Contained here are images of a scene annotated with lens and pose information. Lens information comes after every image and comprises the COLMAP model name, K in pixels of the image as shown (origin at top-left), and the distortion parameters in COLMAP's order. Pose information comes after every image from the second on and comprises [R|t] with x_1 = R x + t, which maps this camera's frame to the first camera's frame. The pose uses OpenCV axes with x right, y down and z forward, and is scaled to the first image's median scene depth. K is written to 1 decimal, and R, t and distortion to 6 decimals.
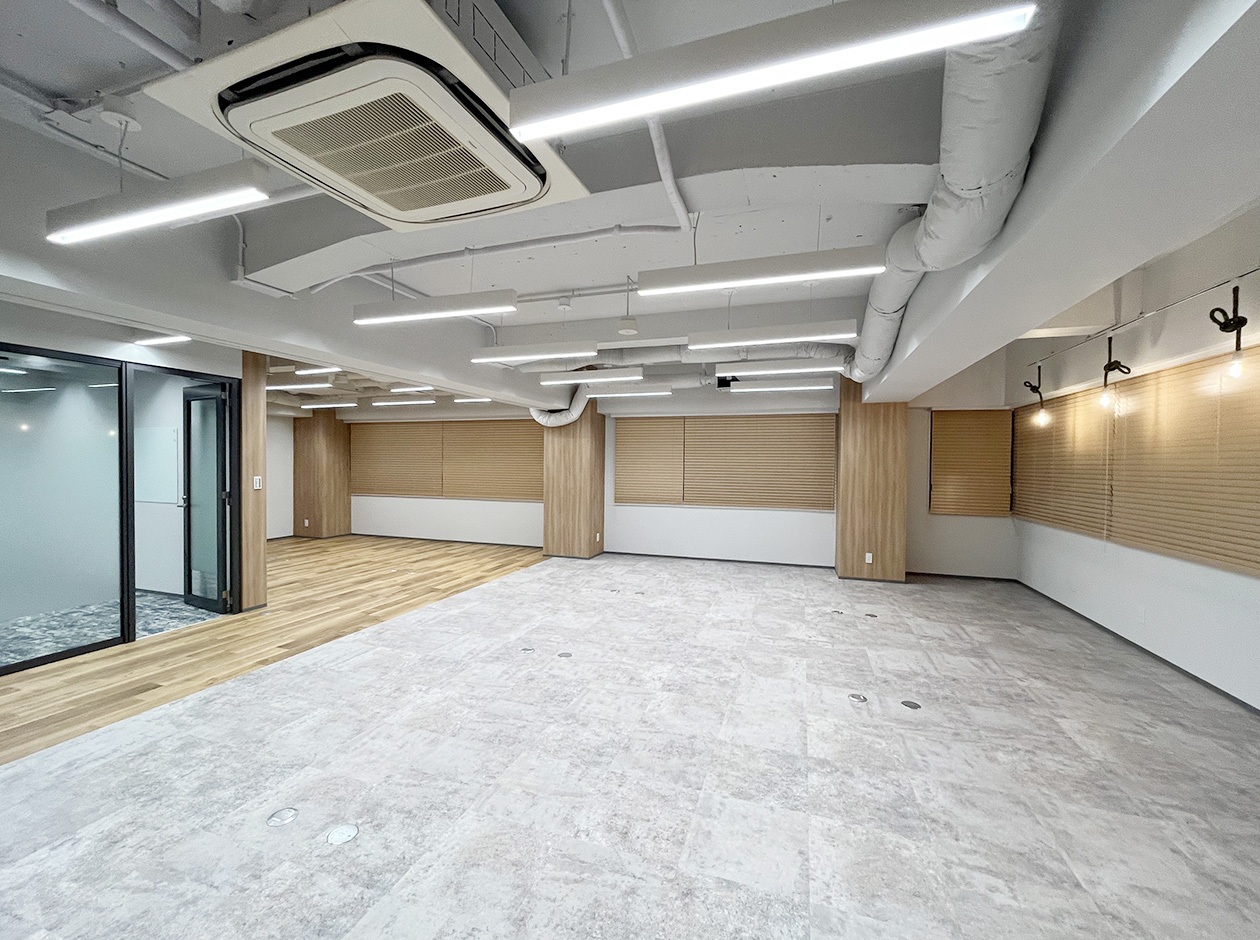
lens RADIAL K [[511.2, 0, 628.6], [0, 511.2, 471.4], [0, 0, 1]] dist [-0.002419, -0.000520]
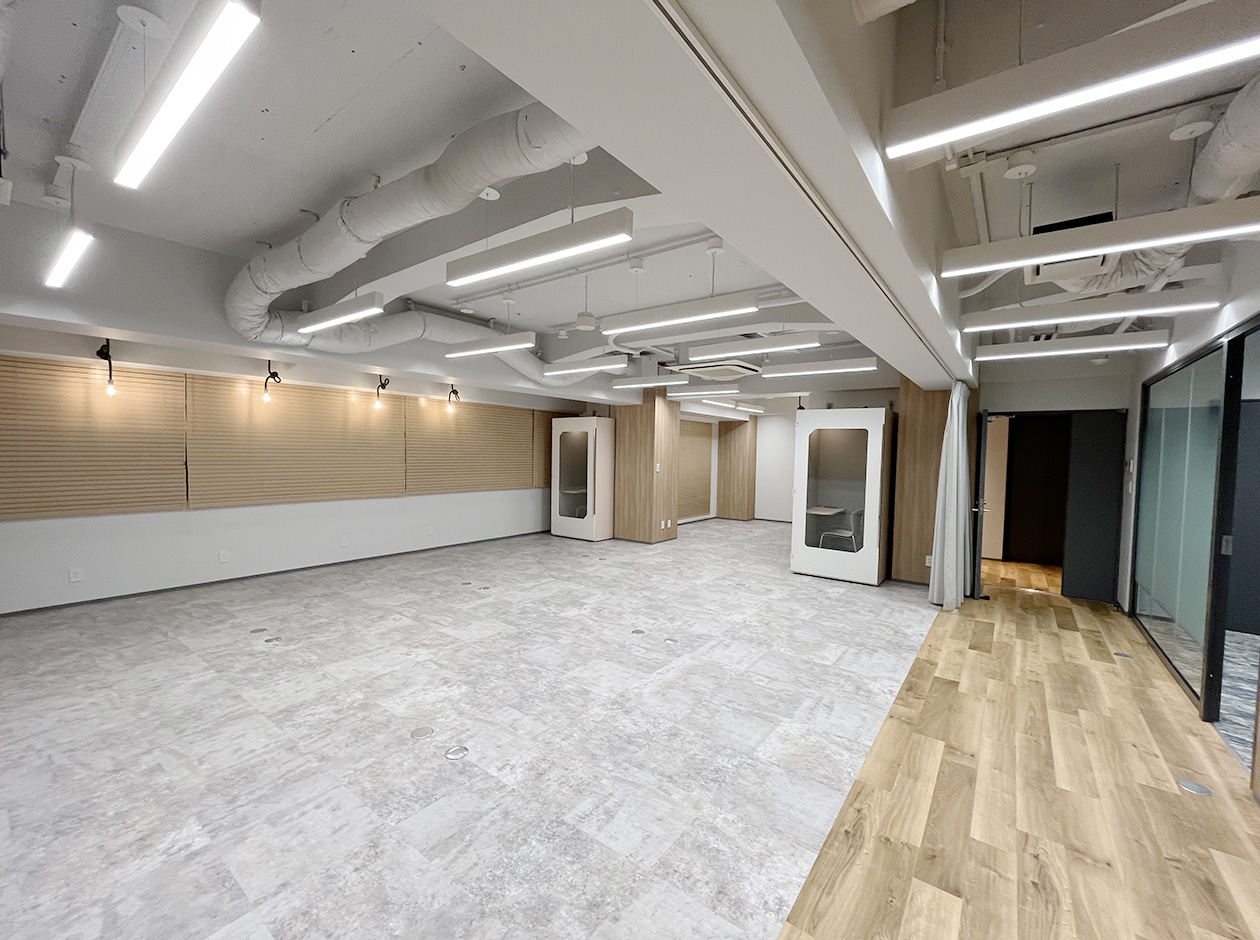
lens RADIAL K [[511.2, 0, 628.6], [0, 511.2, 471.4], [0, 0, 1]] dist [-0.002419, -0.000520]
pose [[-0.948967, -0.039833, 0.312849, -0.415464], [-0.022153, 0.997961, 0.059865, -0.044225], [-0.314595, 0.049880, -0.947915, 1.942884]]
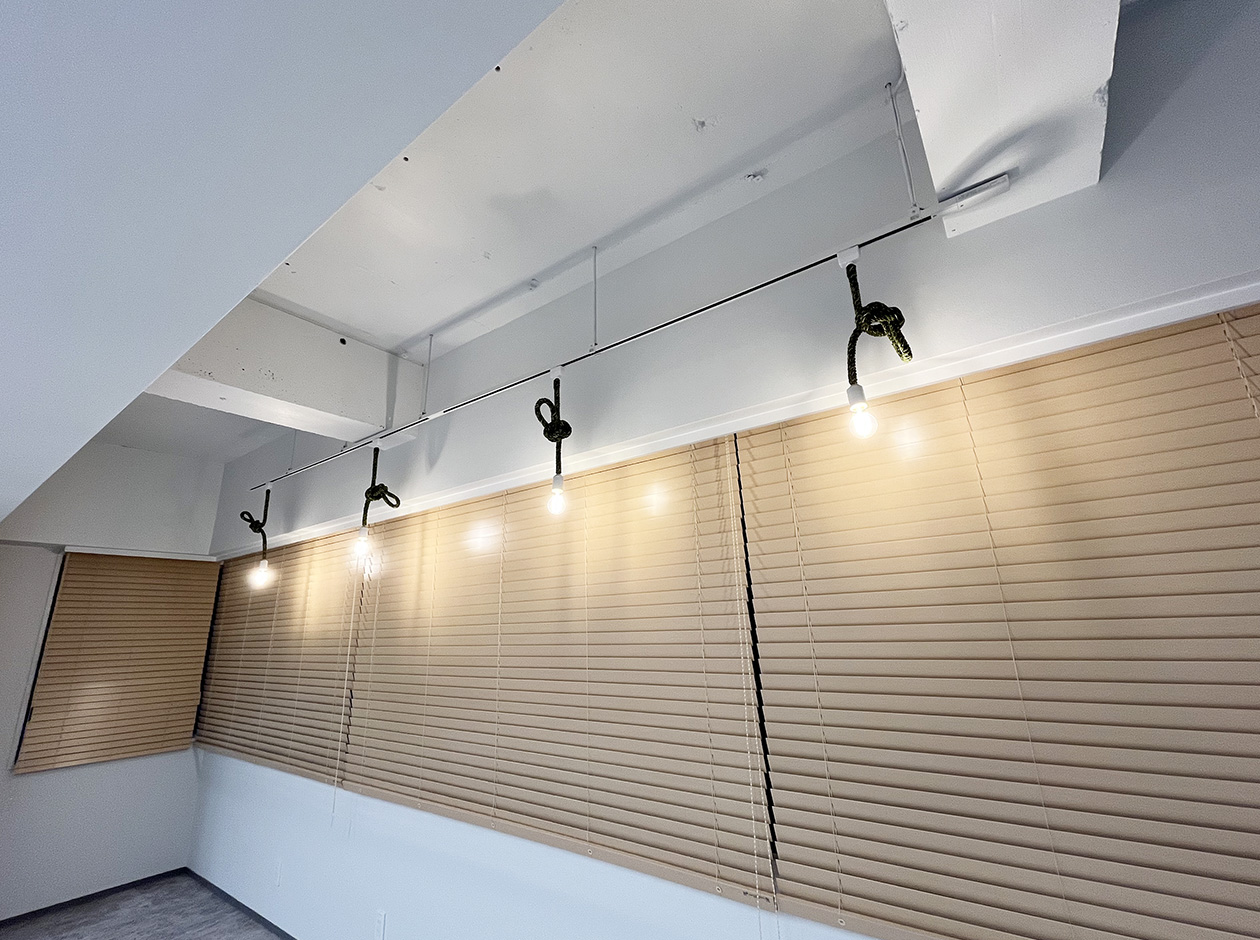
lens RADIAL K [[535.6, 0, 630.1], [0, 535.6, 474.4], [0, 0, 1]] dist [-0.004116, -0.000640]
pose [[0.298576, 0.235995, 0.924748, 0.412217], [0.055946, 0.962951, -0.263808, -0.036604], [-0.952745, 0.130502, 0.274311, 0.498757]]
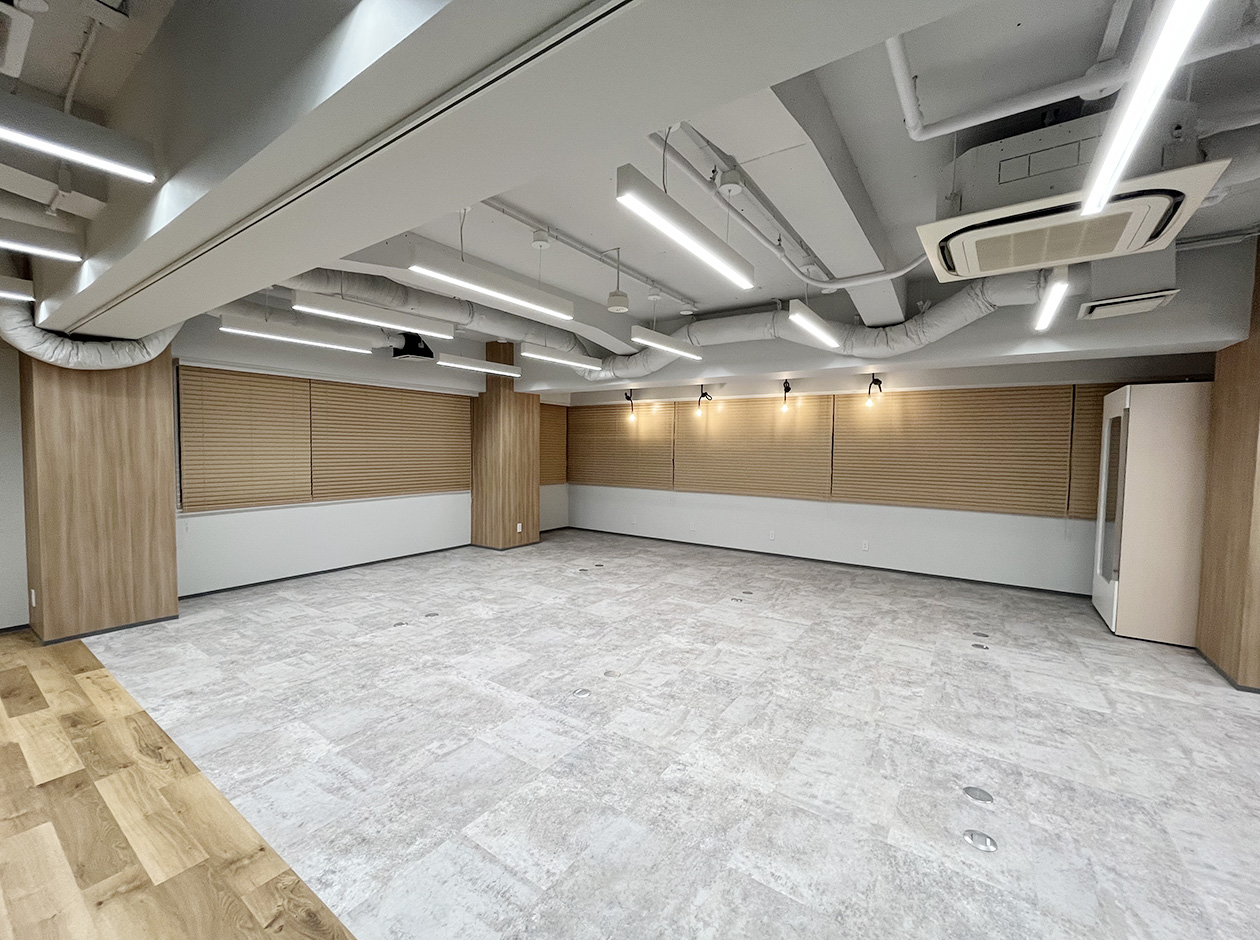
lens RADIAL K [[511.2, 0, 628.6], [0, 511.2, 471.4], [0, 0, 1]] dist [-0.002419, -0.000520]
pose [[0.276870, -0.053165, 0.959435, -0.890985], [0.007413, 0.998557, 0.053193, -0.026342], [-0.960879, -0.007616, 0.276865, 0.709025]]
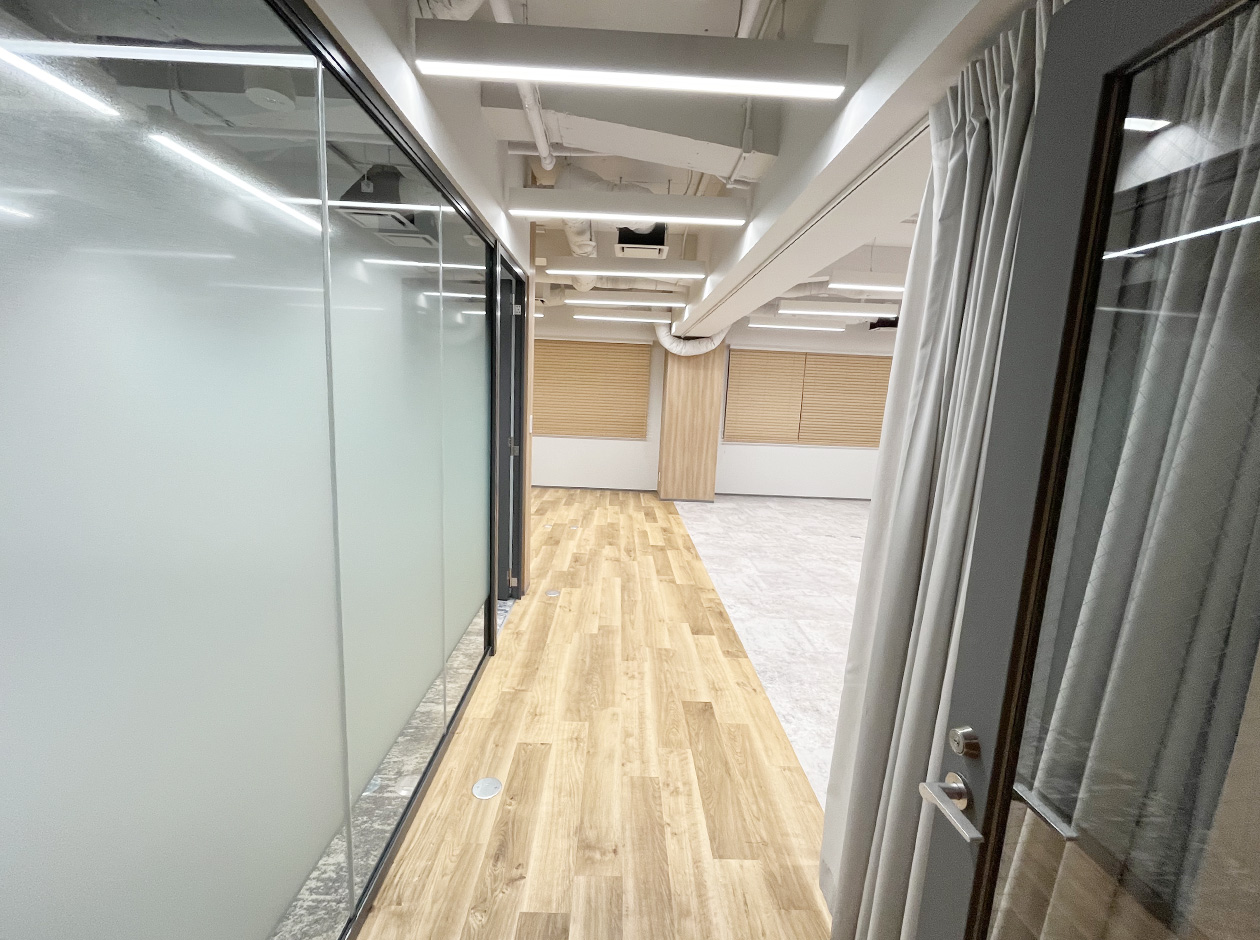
lens RADIAL K [[535.6, 0, 630.1], [0, 535.6, 474.4], [0, 0, 1]] dist [-0.004116, -0.000640]
pose [[0.940035, -0.019980, 0.340491, -1.056422], [-0.029582, 0.989745, 0.139750, -0.022431], [-0.339792, -0.141442, 0.929804, 0.277857]]
